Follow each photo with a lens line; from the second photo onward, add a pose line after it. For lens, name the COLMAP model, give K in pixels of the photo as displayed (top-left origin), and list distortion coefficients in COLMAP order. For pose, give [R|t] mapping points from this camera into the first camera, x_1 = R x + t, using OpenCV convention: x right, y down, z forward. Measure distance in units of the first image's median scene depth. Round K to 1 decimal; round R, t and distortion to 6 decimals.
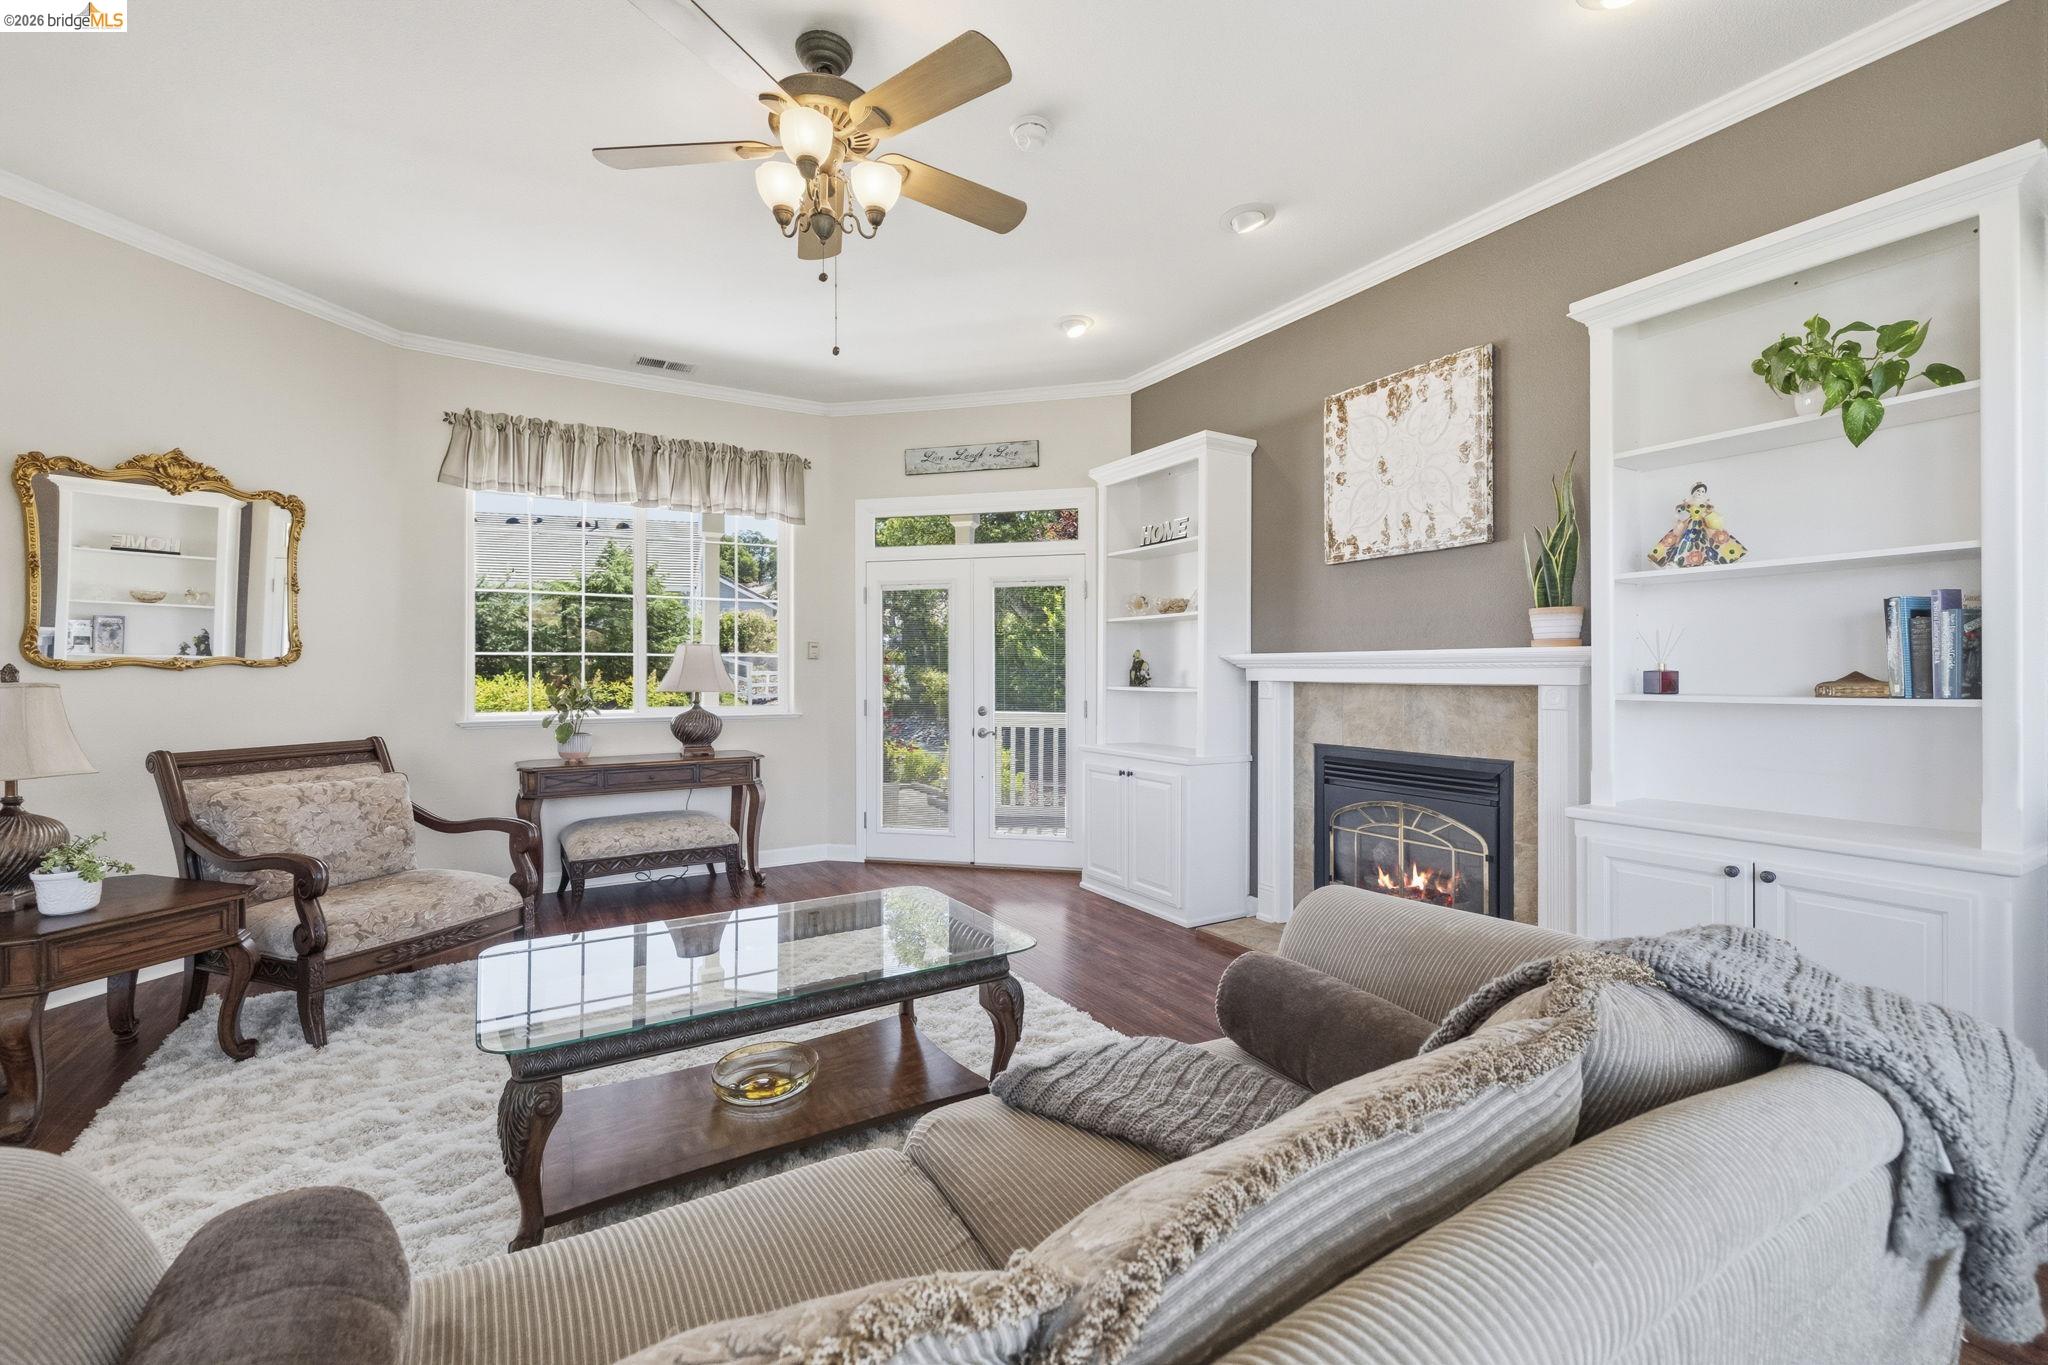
lens RADIAL K [[856.4, 0, 1023.2], [0, 856.4, 674.6], [0, 0, 1]] dist [-0.000331, 0.000283]
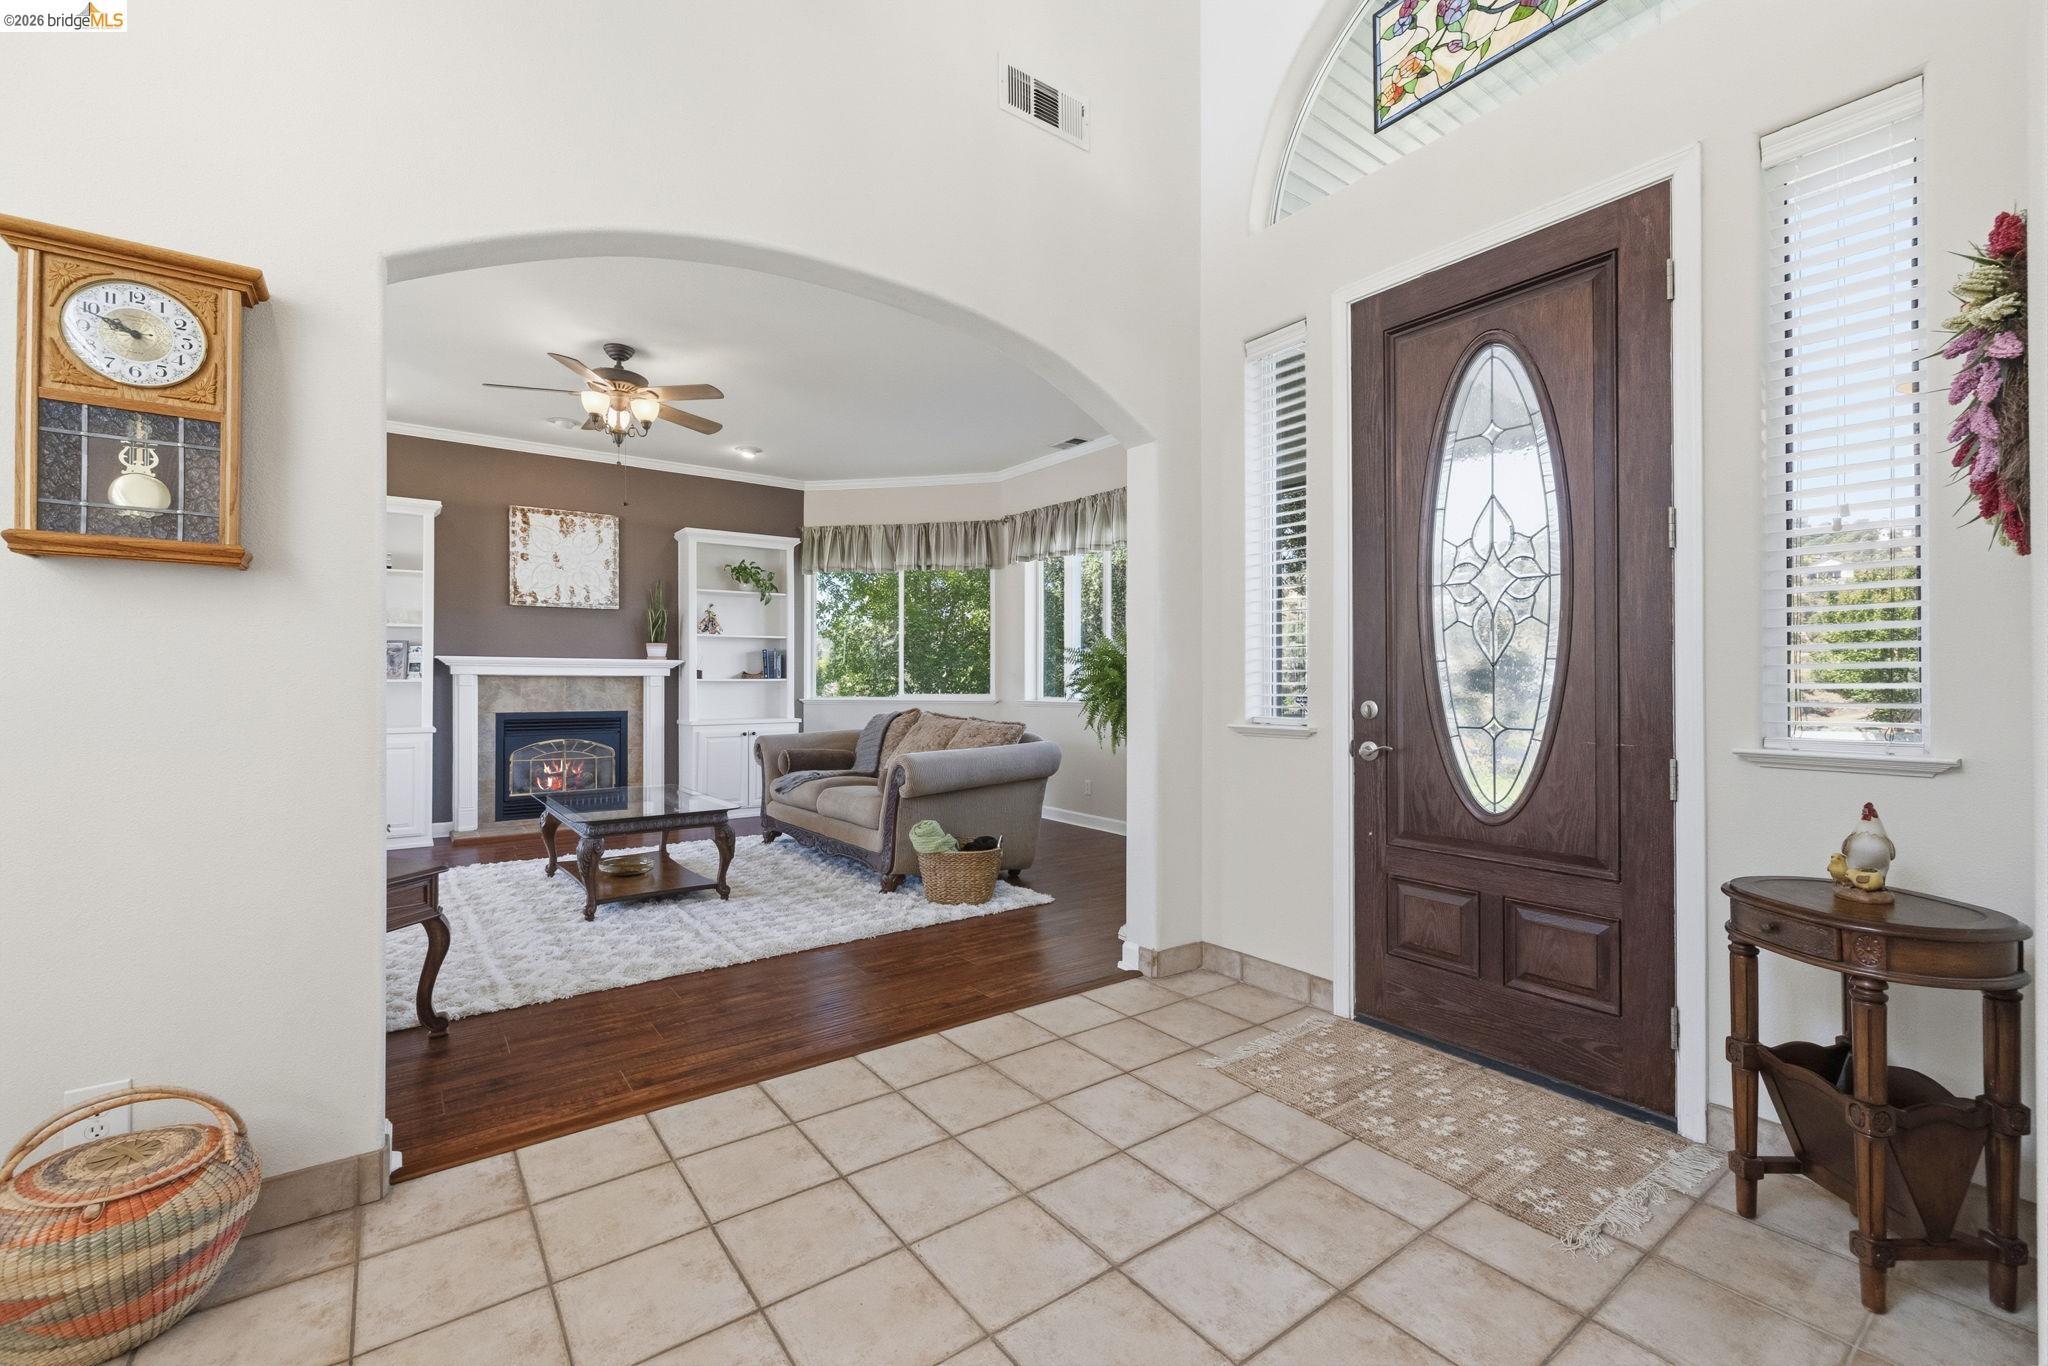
lens RADIAL K [[858.9, 0, 1018.5], [0, 858.9, 675.9], [0, 0, 1]] dist [-0.000718, 0.000327]
pose [[-0.087489, 0.008503, 0.996129, -1.546896], [0.001104, 0.999964, -0.008439, 0.028149], [-0.996165, 0.000361, -0.087496, 0.176204]]
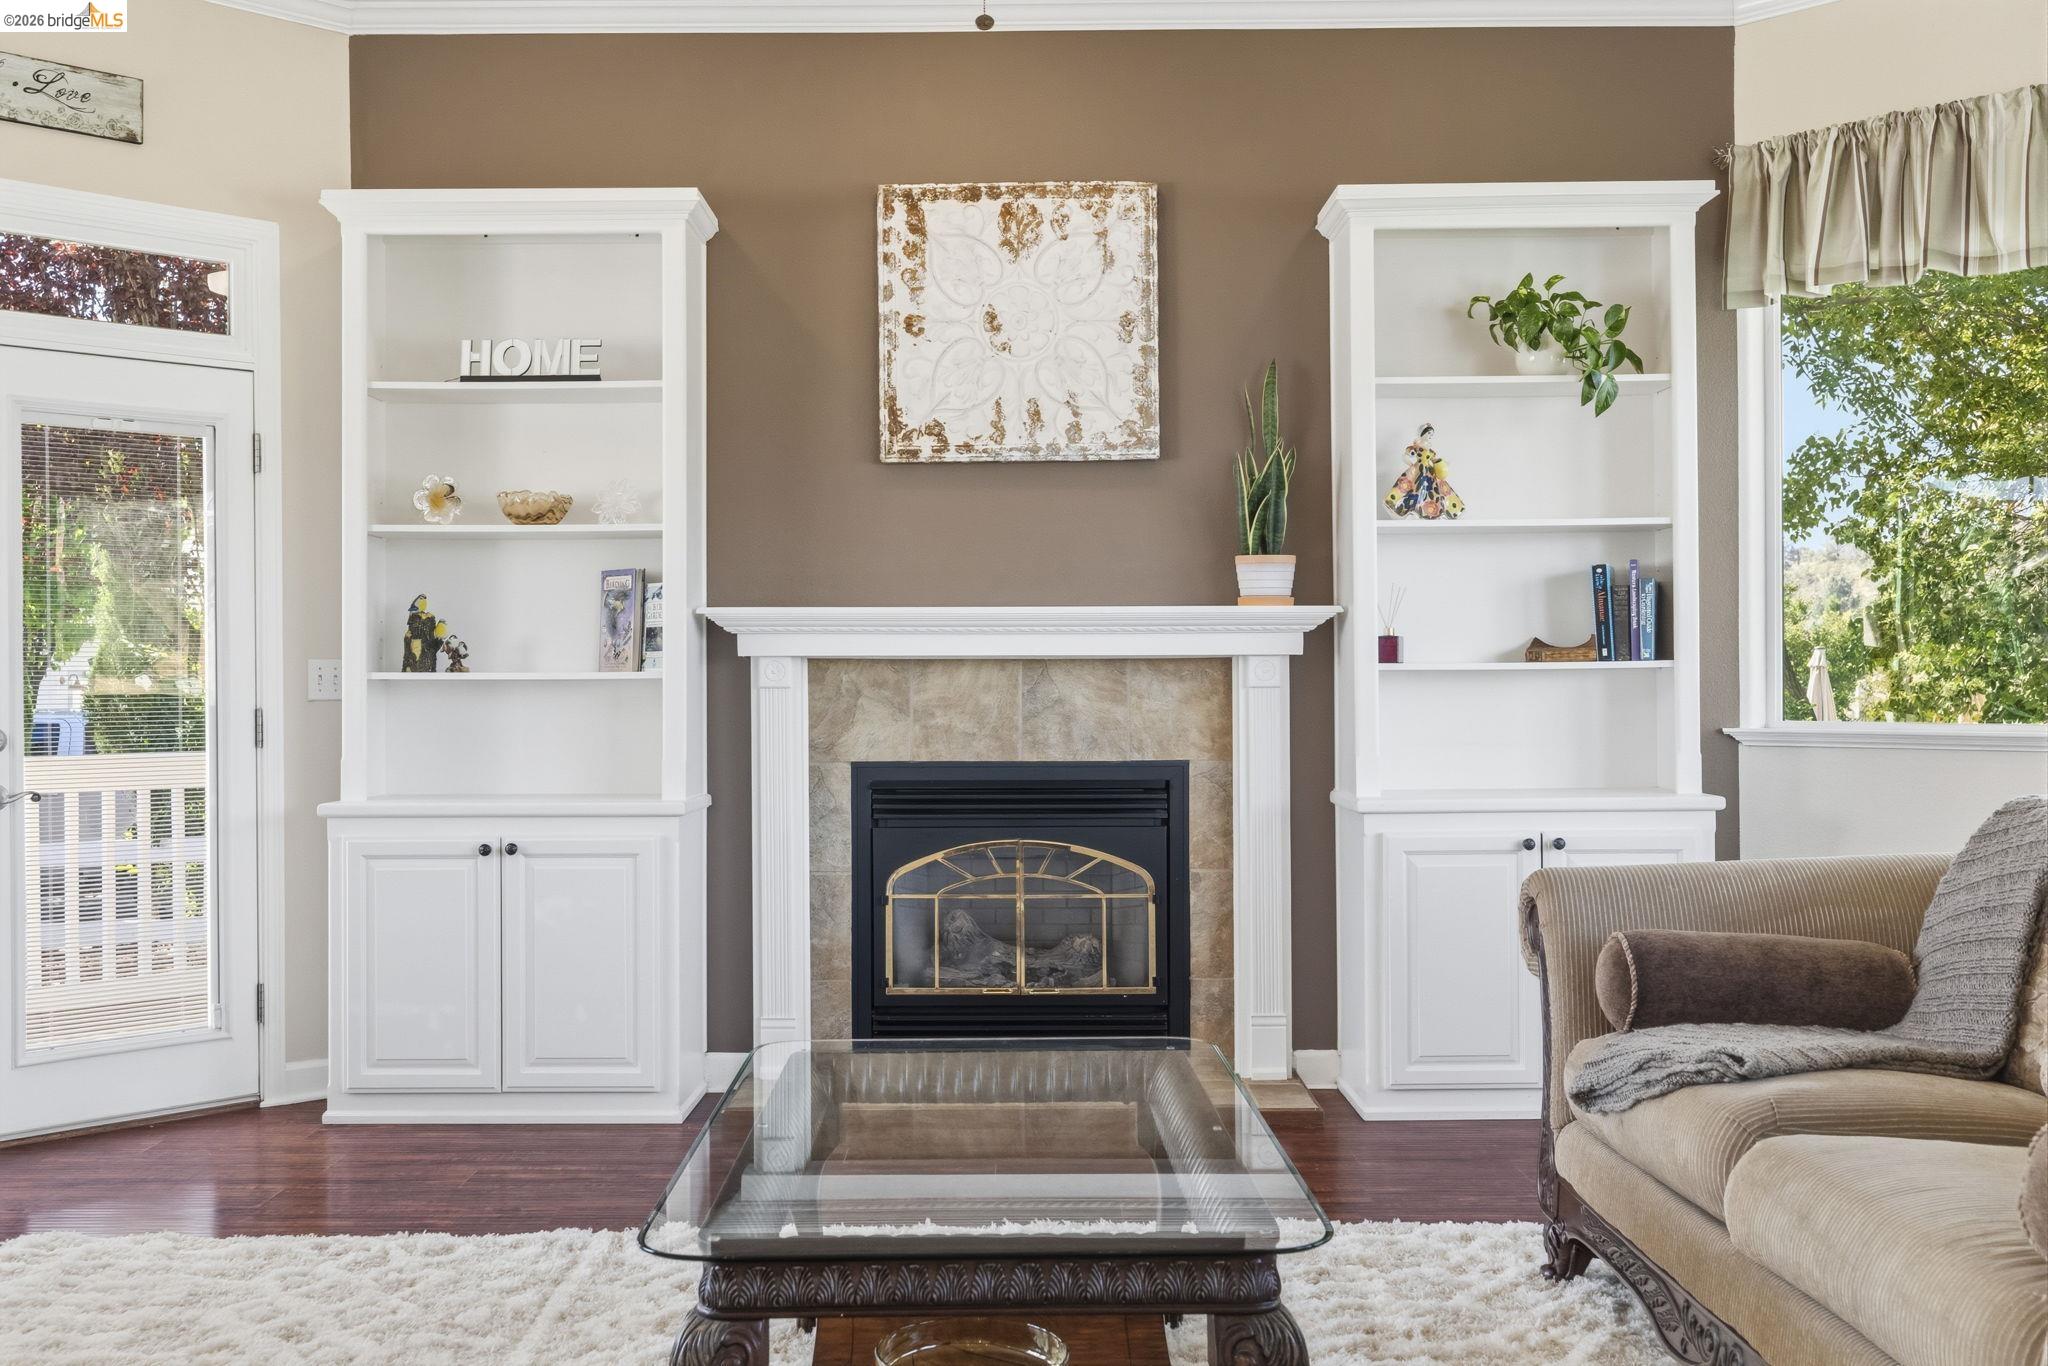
lens RADIAL K [[1963.5, 0, 1002.5], [0, 1963.5, 676.2], [0, 0, 1]] dist [-0.003204, -0.002347]
pose [[0.523462, -0.000636, 0.852049, -0.858560], [0.006292, 0.999975, -0.003120, 0.029682], [-0.852026, 0.006994, 0.523453, 0.228758]]
